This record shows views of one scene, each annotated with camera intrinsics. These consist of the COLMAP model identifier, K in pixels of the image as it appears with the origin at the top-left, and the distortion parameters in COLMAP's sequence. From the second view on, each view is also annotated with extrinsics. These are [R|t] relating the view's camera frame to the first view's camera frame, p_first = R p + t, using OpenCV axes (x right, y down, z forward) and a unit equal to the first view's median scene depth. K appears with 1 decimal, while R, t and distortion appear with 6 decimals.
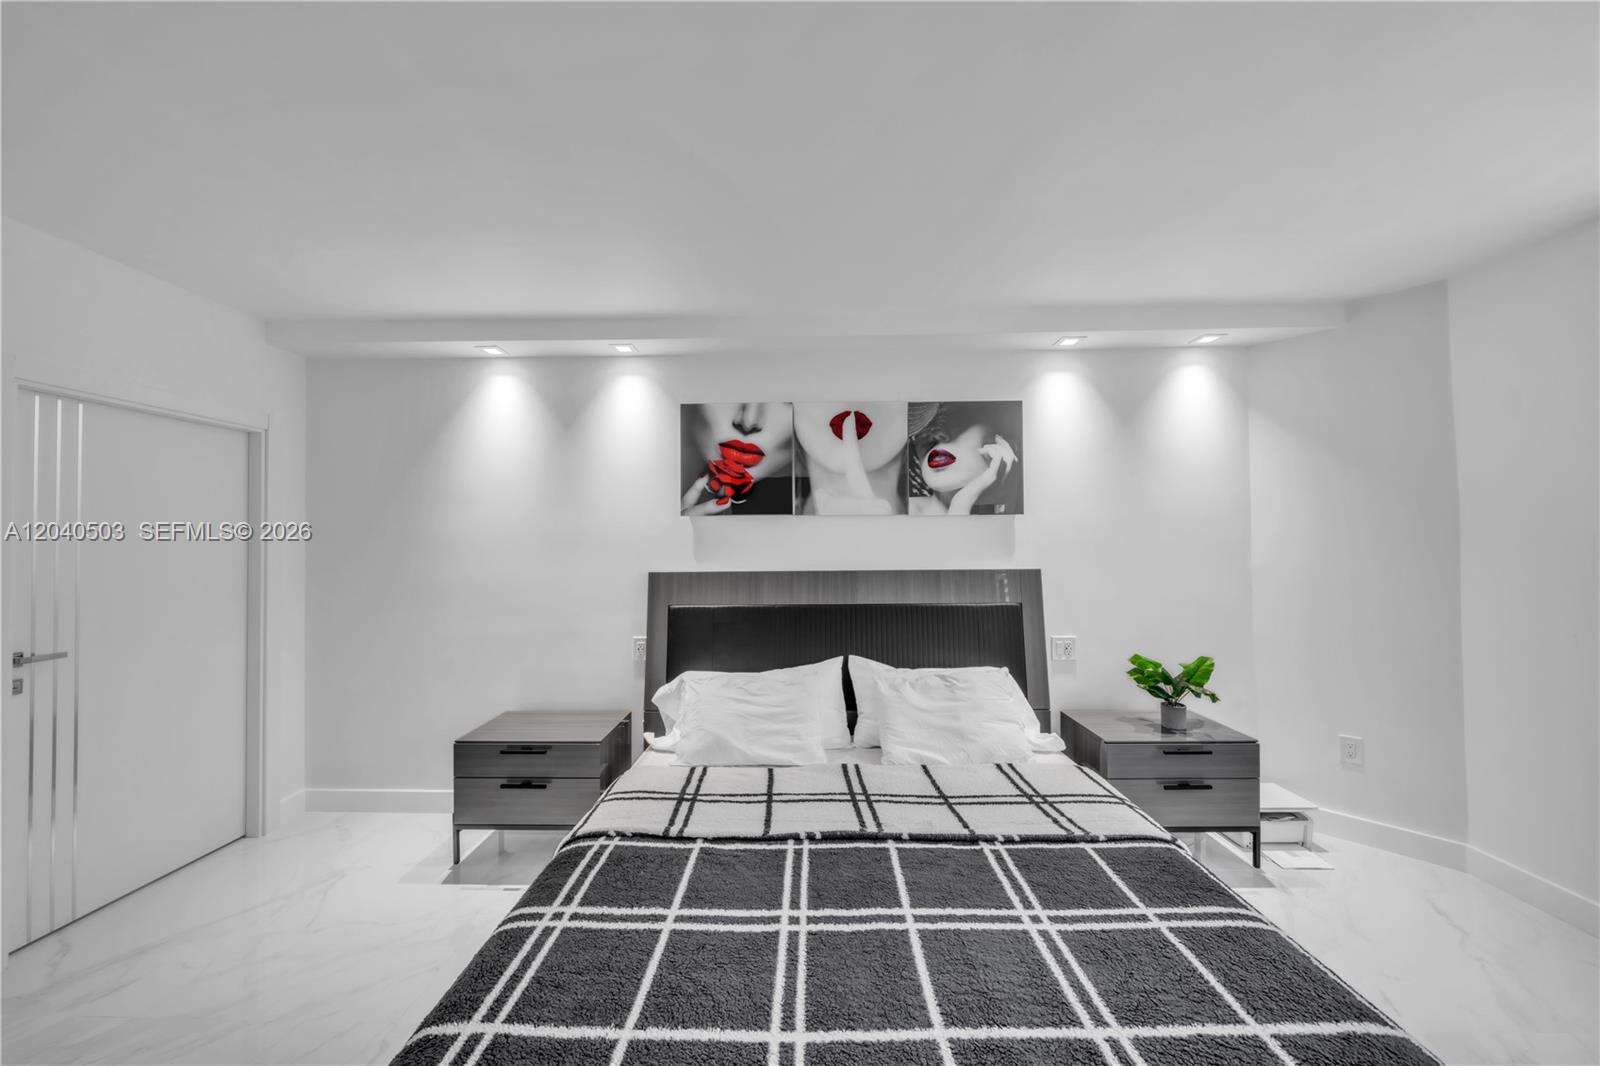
lens RADIAL K [[555.4, 0, 795.7], [0, 555.4, 536.0], [0, 0, 1]] dist [0.000719, -0.000583]
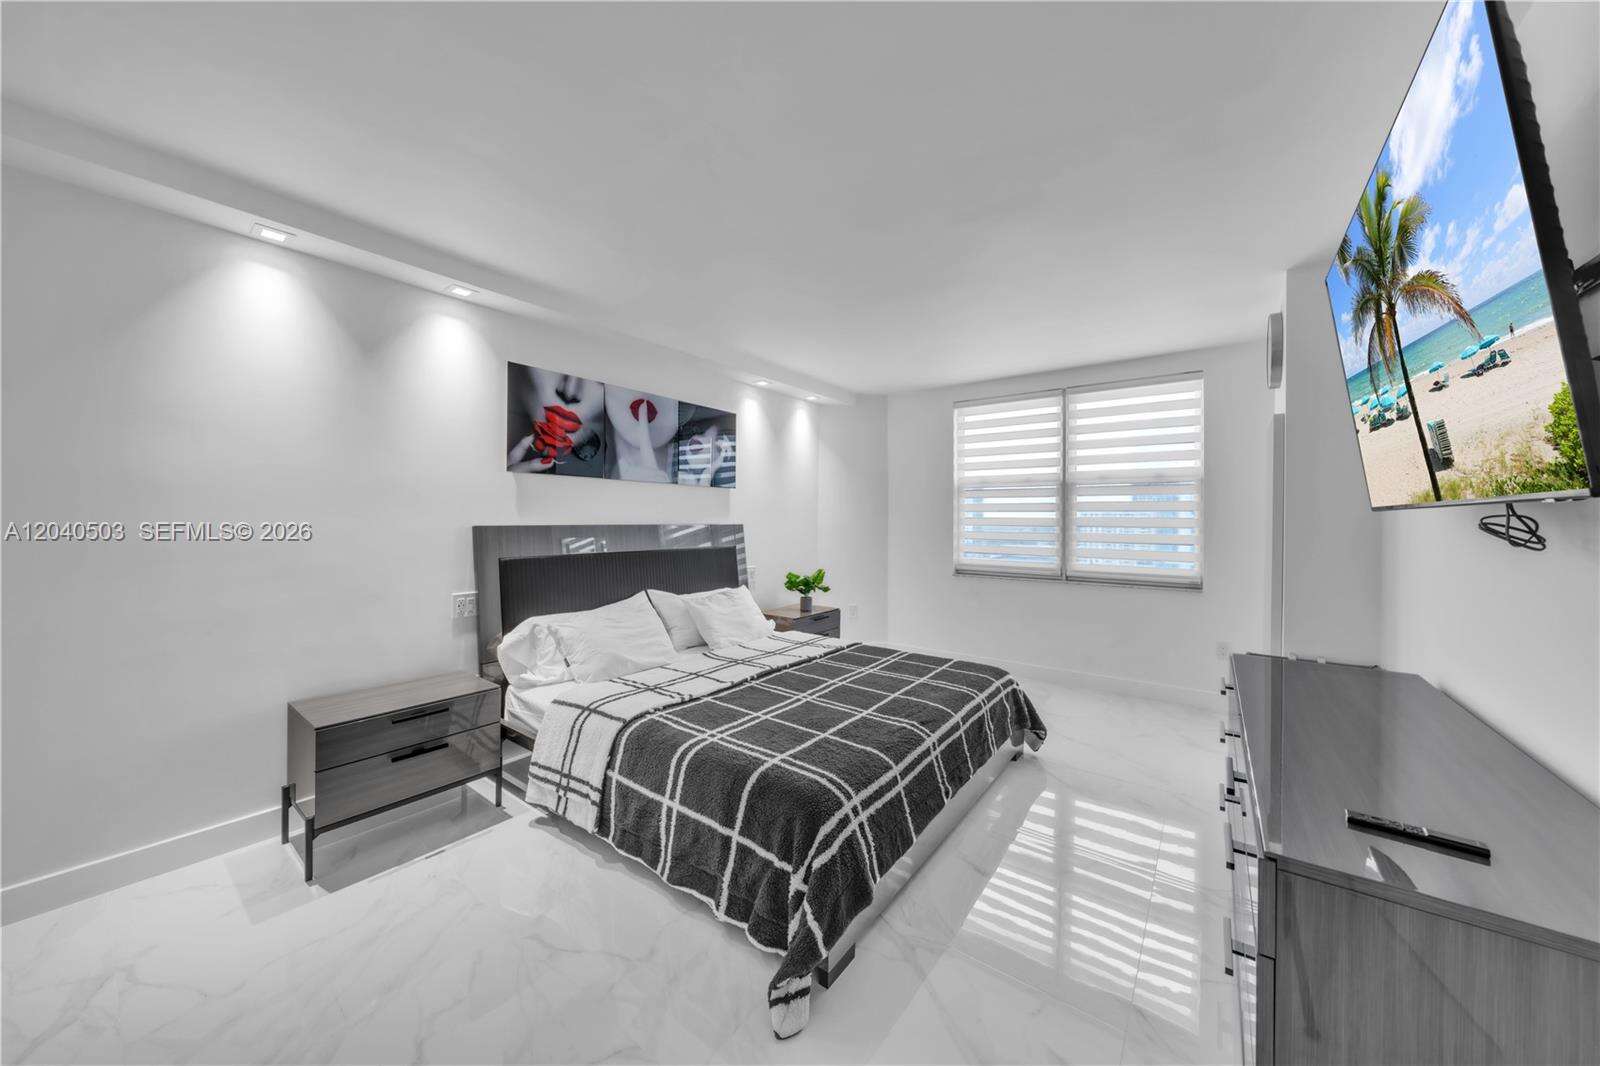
lens RADIAL K [[555.4, 0, 791.0], [0, 555.4, 523.9], [0, 0, 1]] dist [0.000719, -0.000583]
pose [[0.590110, 0.005189, 0.807306, -0.728379], [-0.023903, 0.999653, 0.011047, 0.037848], [-0.806969, -0.025816, 0.590029, -0.029245]]
